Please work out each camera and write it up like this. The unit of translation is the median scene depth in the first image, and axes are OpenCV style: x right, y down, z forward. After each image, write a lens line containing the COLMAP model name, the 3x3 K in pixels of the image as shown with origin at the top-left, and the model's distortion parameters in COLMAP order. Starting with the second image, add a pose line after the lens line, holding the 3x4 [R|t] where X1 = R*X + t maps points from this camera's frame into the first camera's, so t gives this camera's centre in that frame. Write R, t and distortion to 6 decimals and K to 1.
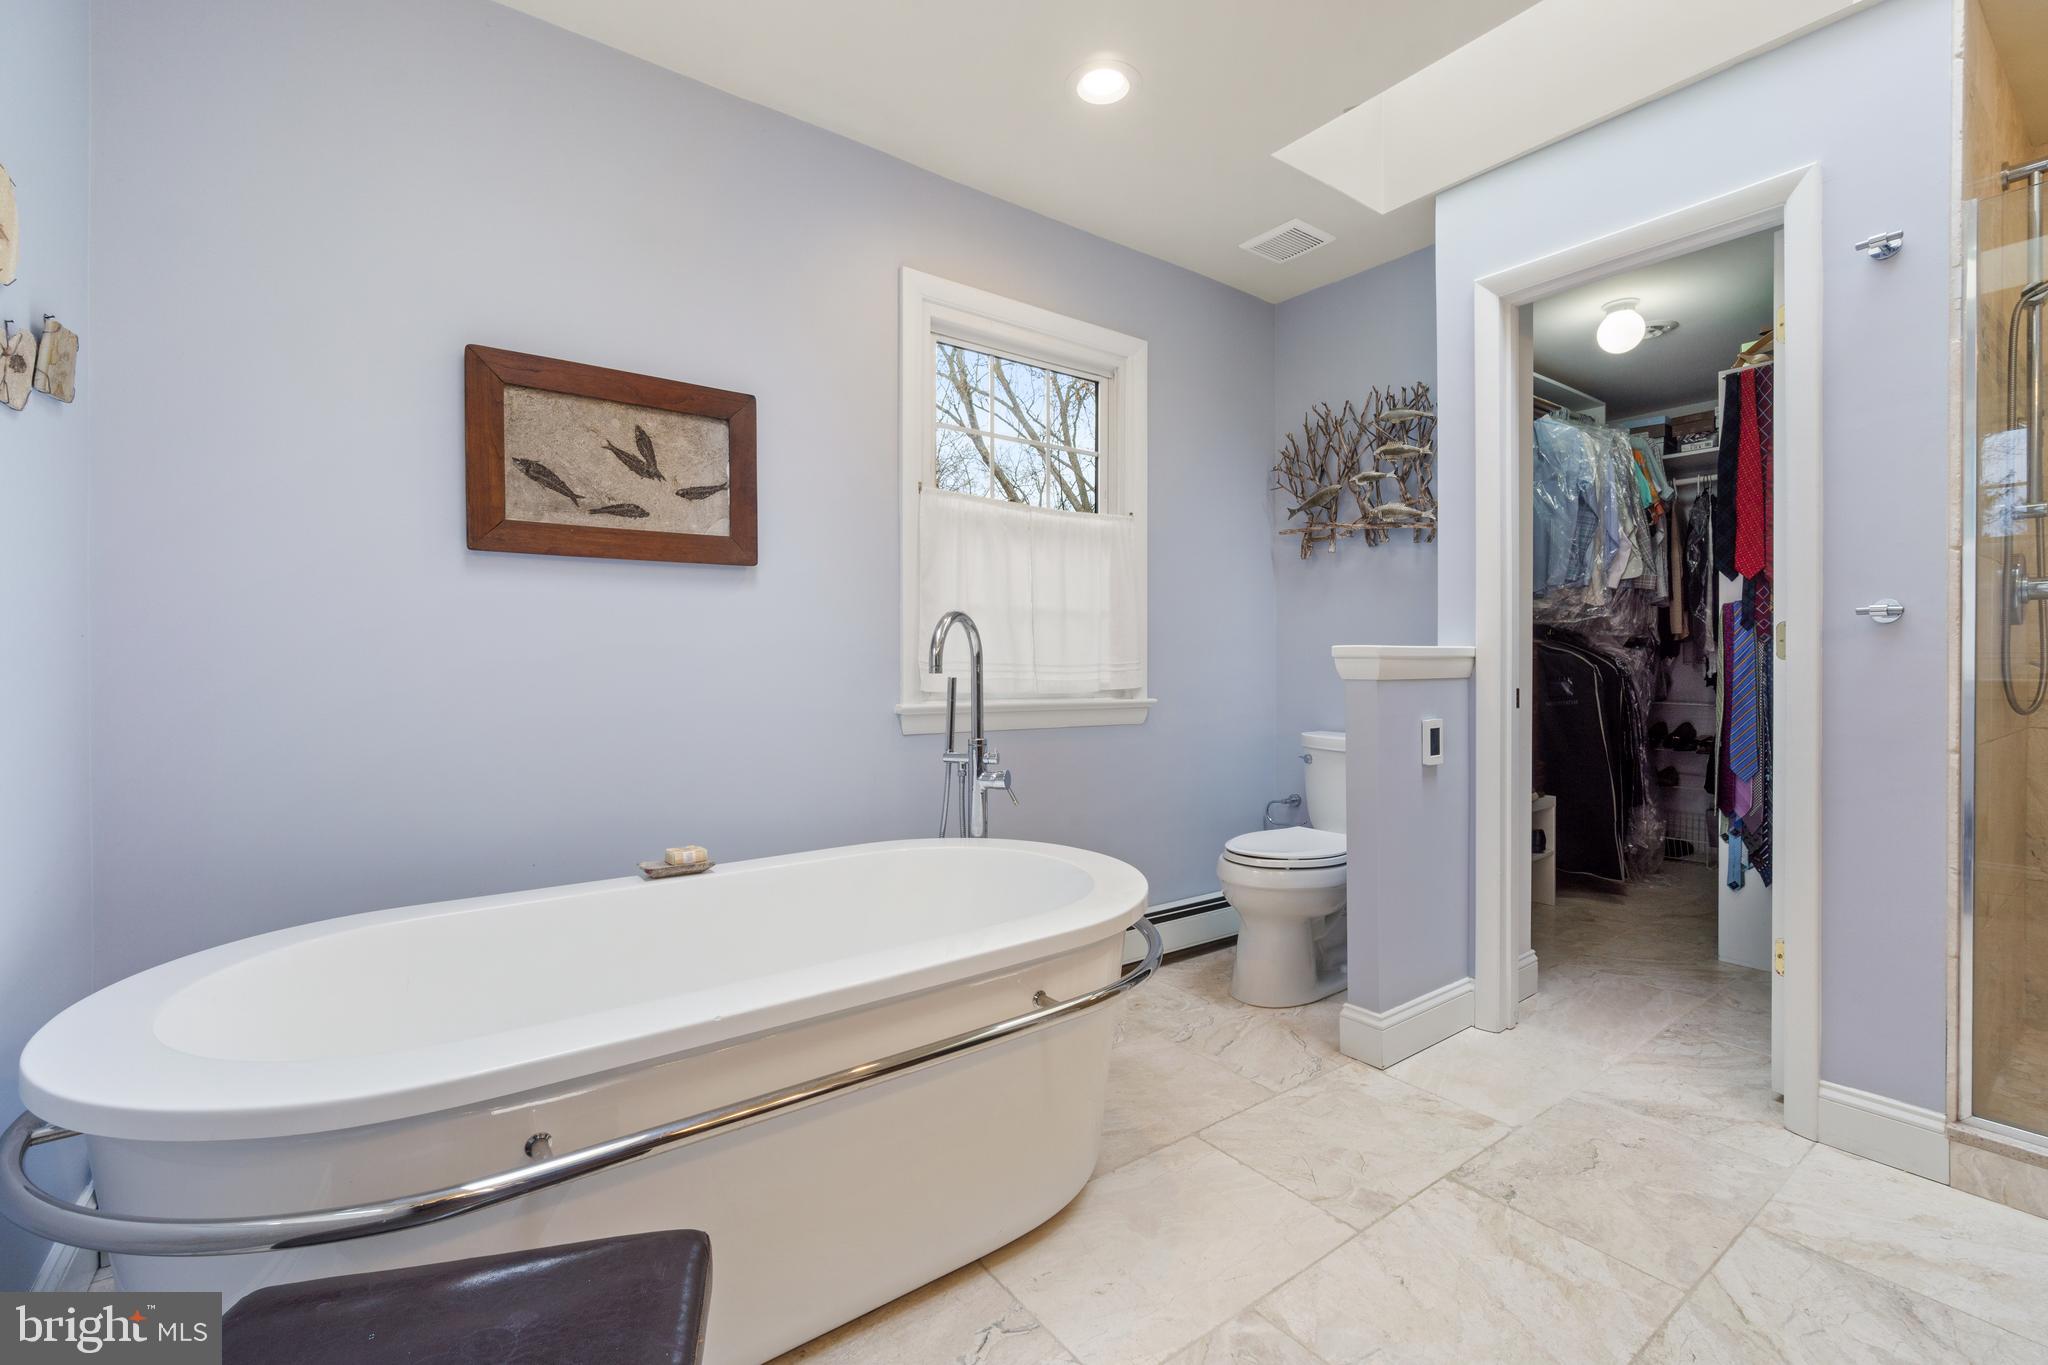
lens RADIAL K [[890.0, 0, 1016.5], [0, 890.0, 672.9], [0, 0, 1]] dist [-0.001577, 0.000626]
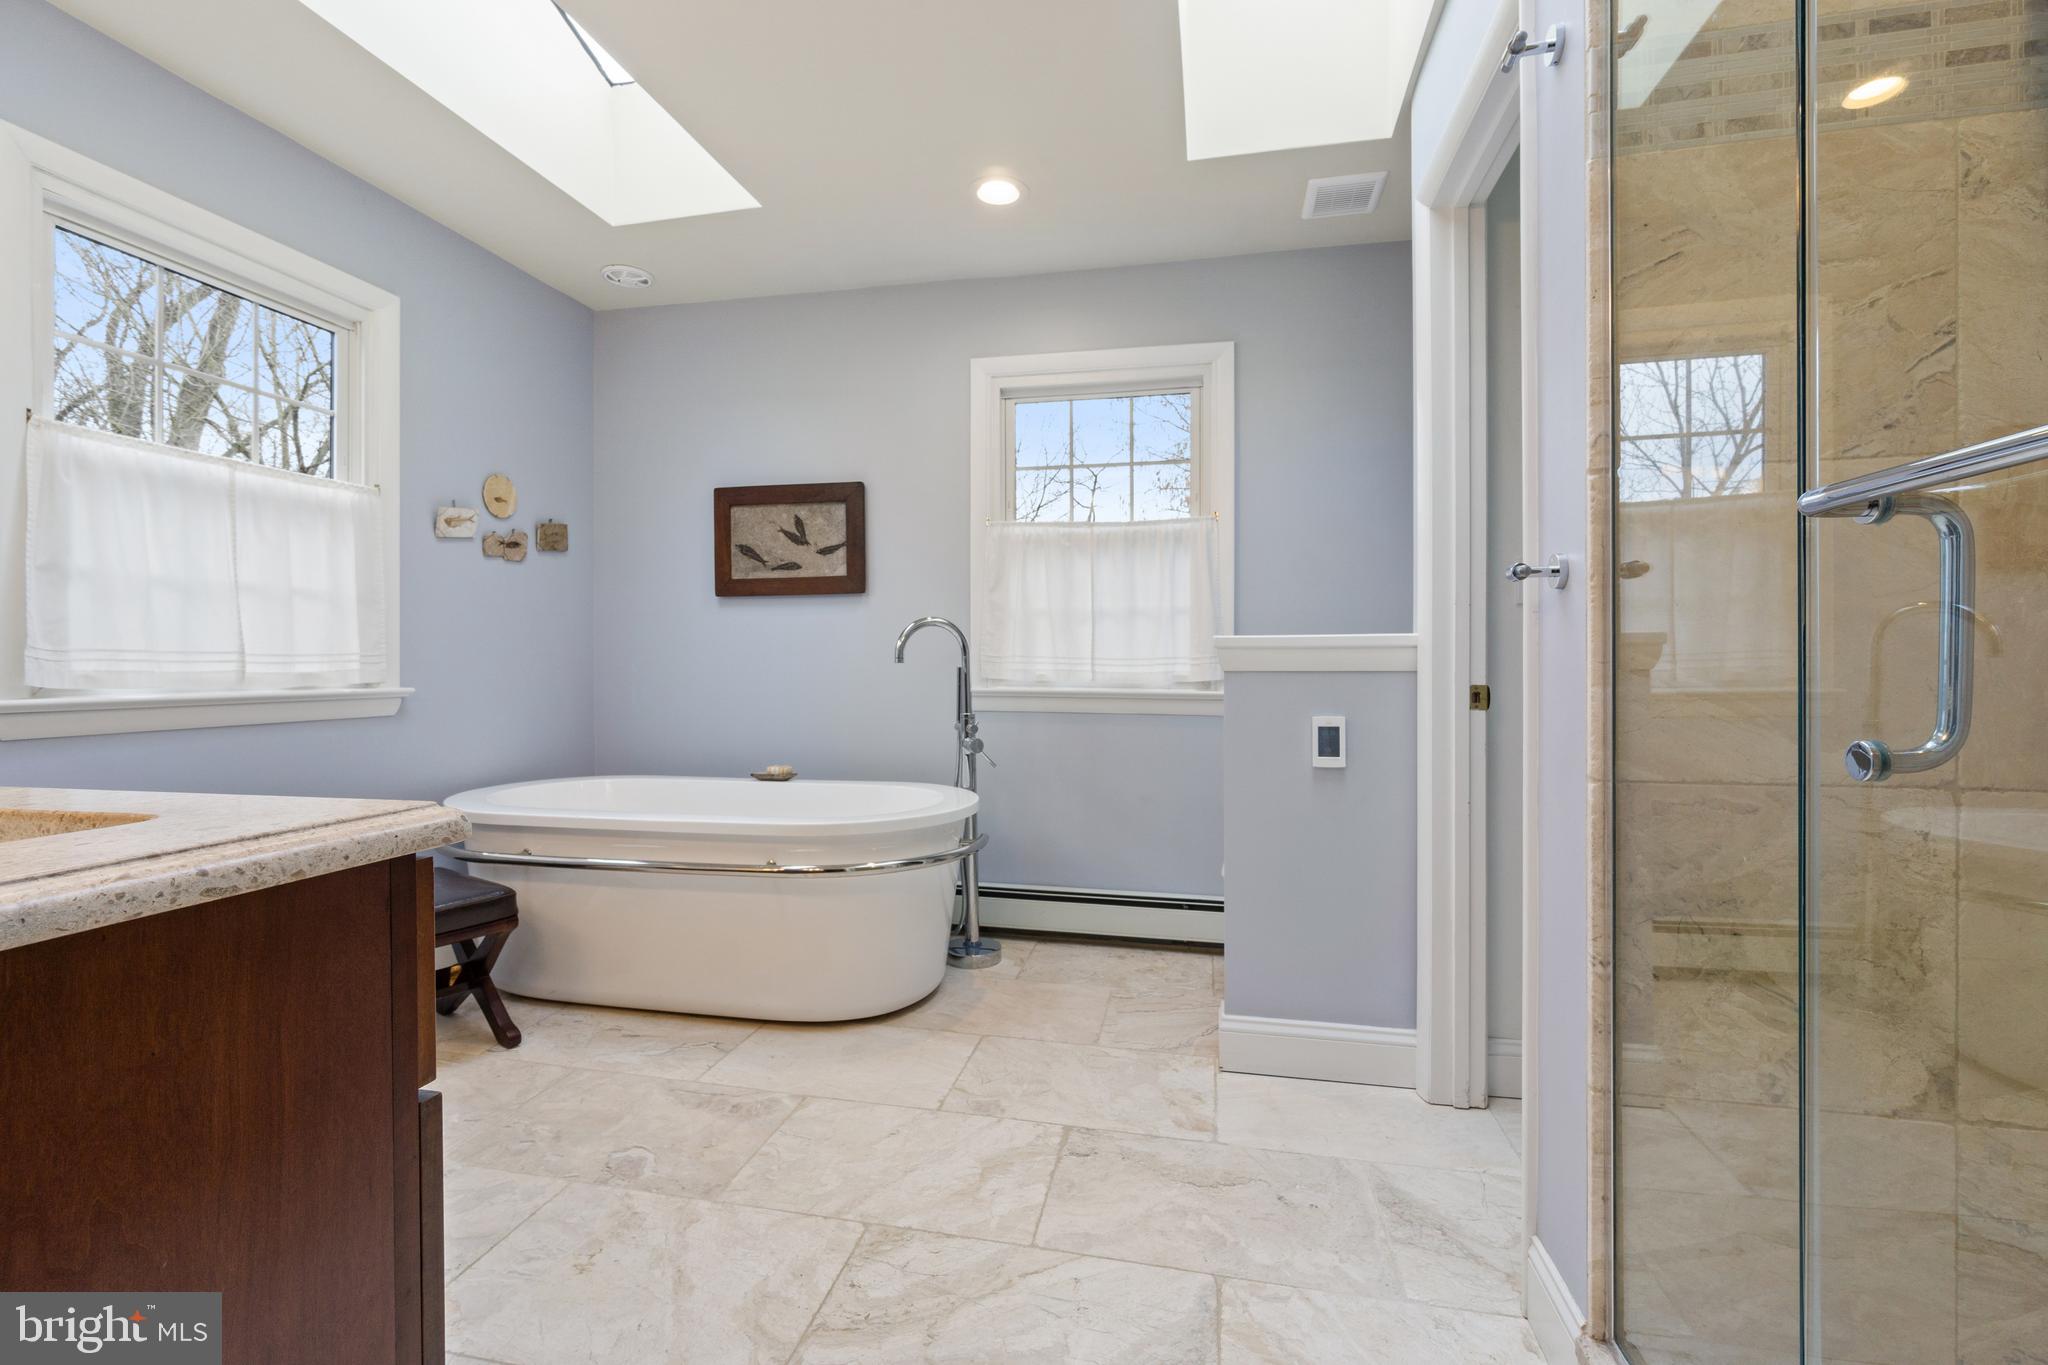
lens RADIAL K [[890.0, 0, 1018.2], [0, 890.0, 675.2], [0, 0, 1]] dist [-0.001577, 0.000626]
pose [[0.660437, 0.011506, -0.750793, 1.113625], [-0.009567, 0.999930, 0.006909, 0.008170], [0.750820, 0.002620, 0.660501, 0.209262]]
